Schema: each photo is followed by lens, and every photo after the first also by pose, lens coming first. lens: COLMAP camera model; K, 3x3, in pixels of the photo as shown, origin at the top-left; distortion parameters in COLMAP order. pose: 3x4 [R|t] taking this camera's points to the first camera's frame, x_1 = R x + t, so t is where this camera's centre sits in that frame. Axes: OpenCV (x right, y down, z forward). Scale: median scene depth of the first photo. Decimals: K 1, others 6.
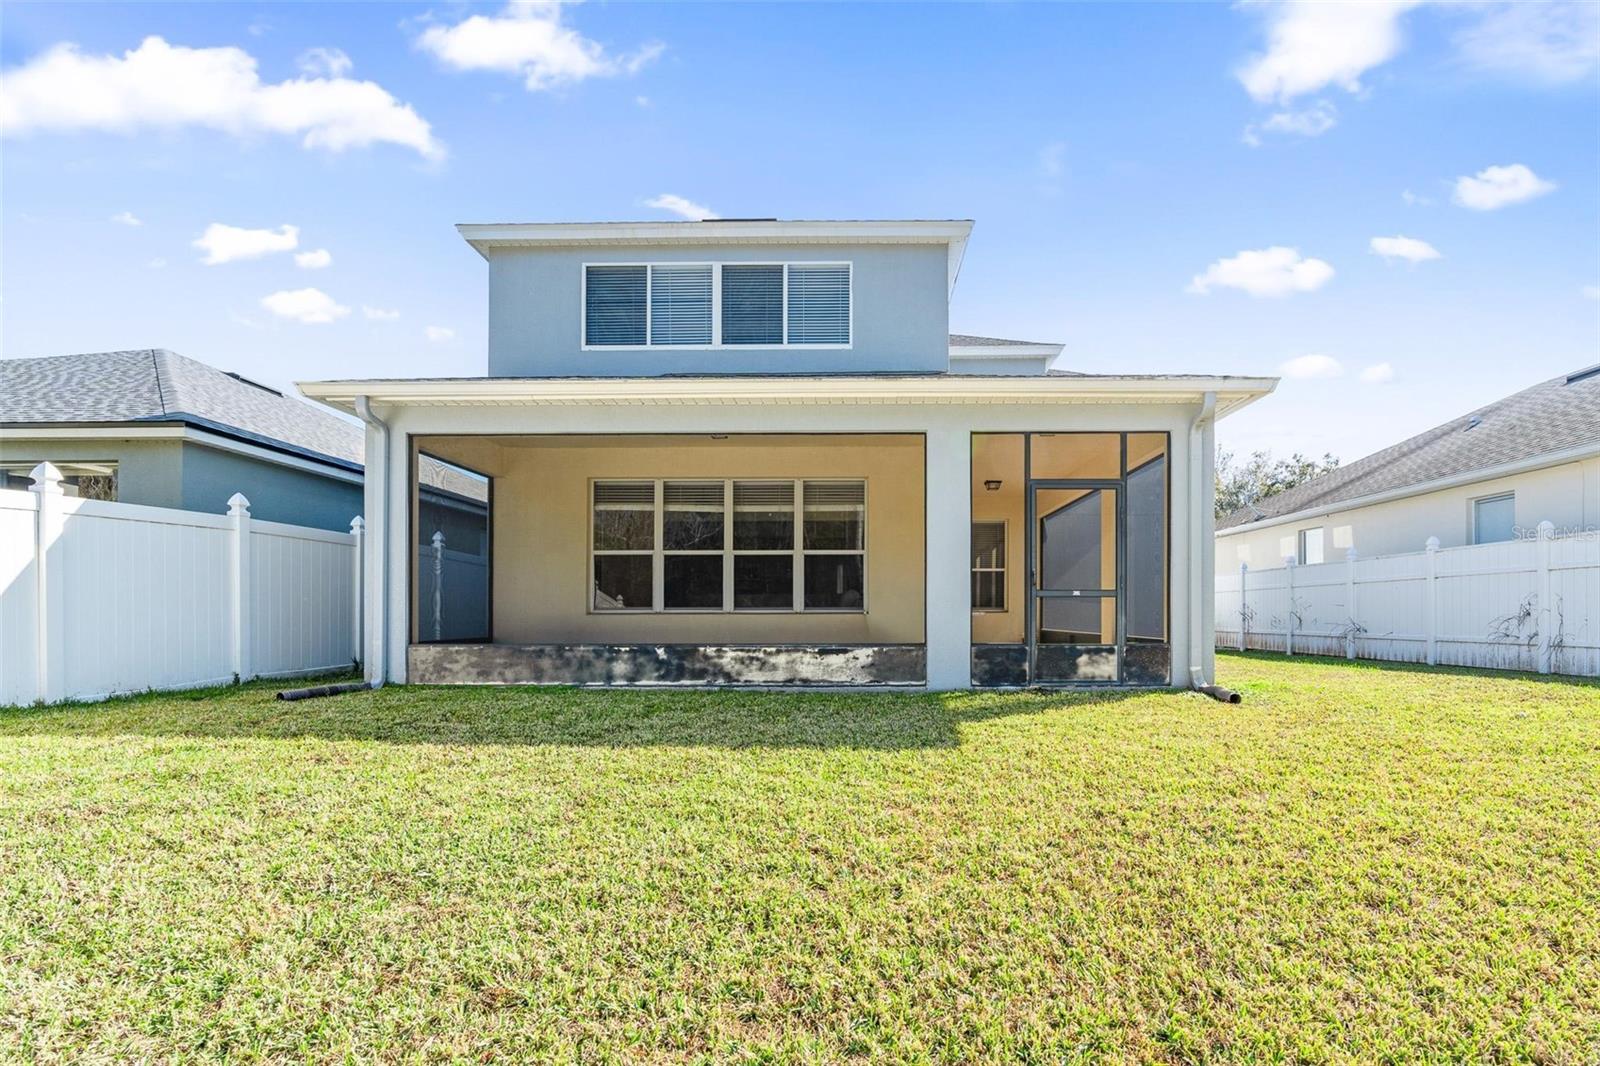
lens RADIAL K [[734.8, 0, 803.1], [0, 734.8, 594.8], [0, 0, 1]] dist [0.002479, 0.000413]
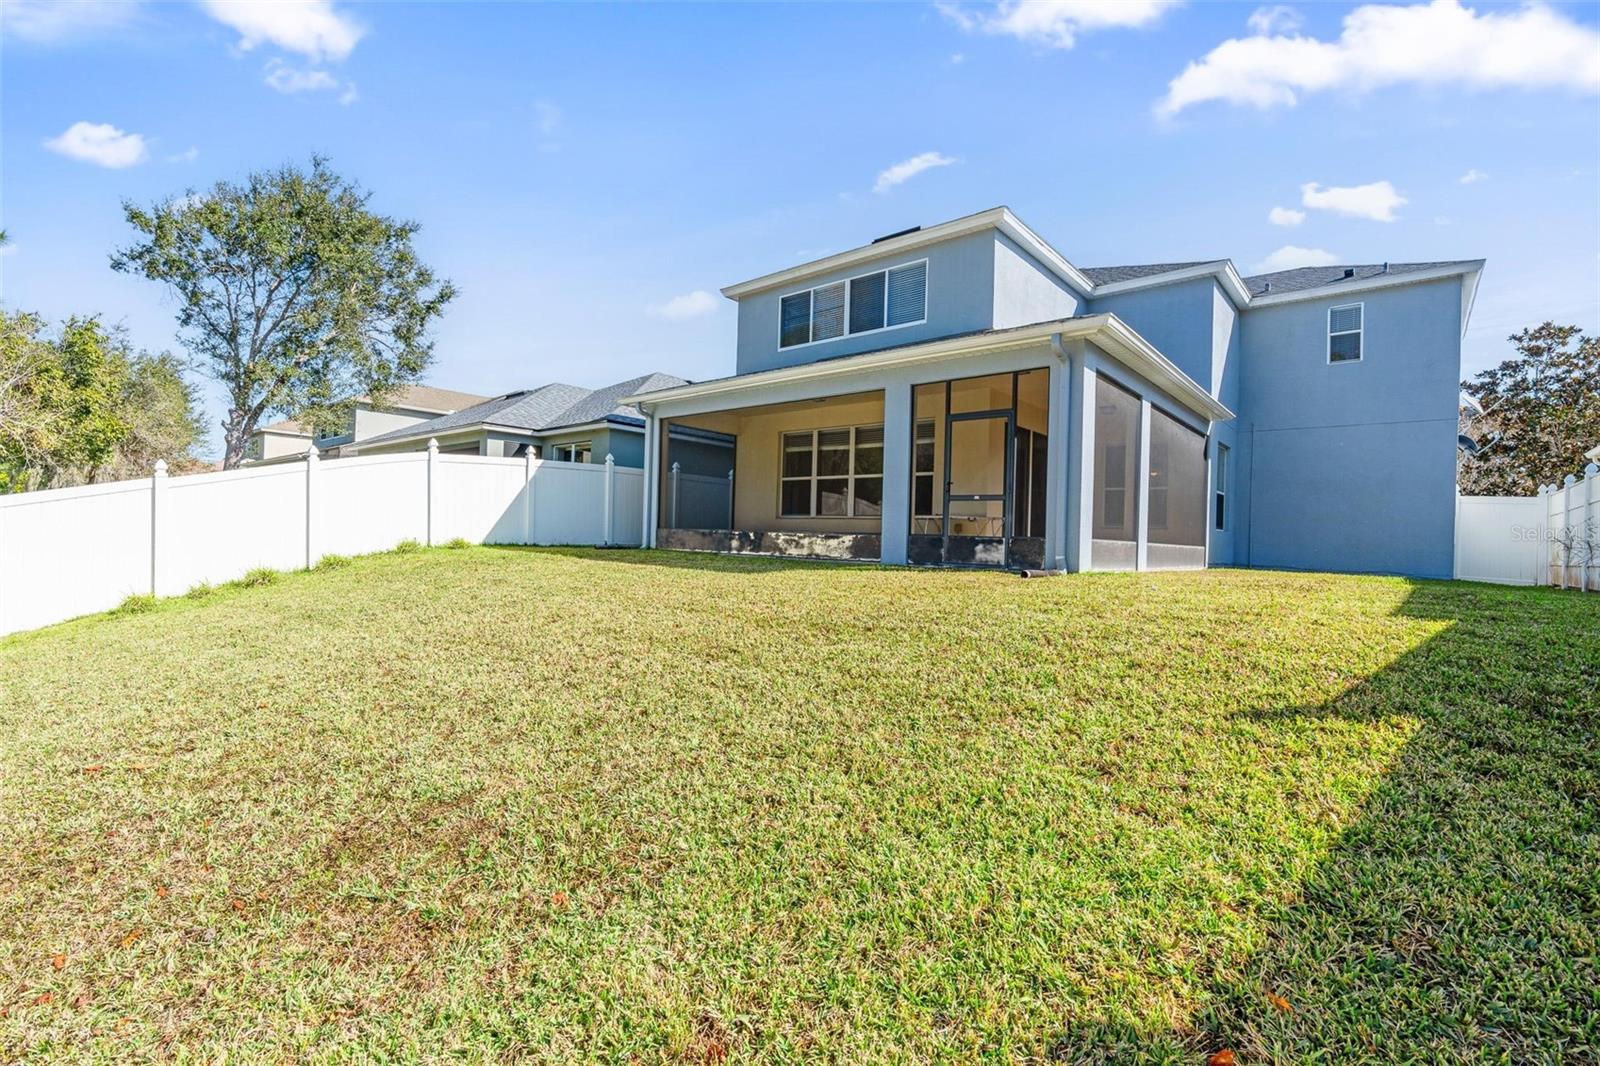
lens RADIAL K [[725.0, 0, 804.7], [0, 725.0, 533.9], [0, 0, 1]] dist [-0.005891, 0.000057]
pose [[0.763430, 0.021826, -0.645522, 0.885642], [-0.018855, 0.999756, 0.011504, 0.048609], [0.645615, 0.003389, 0.763655, -0.182898]]
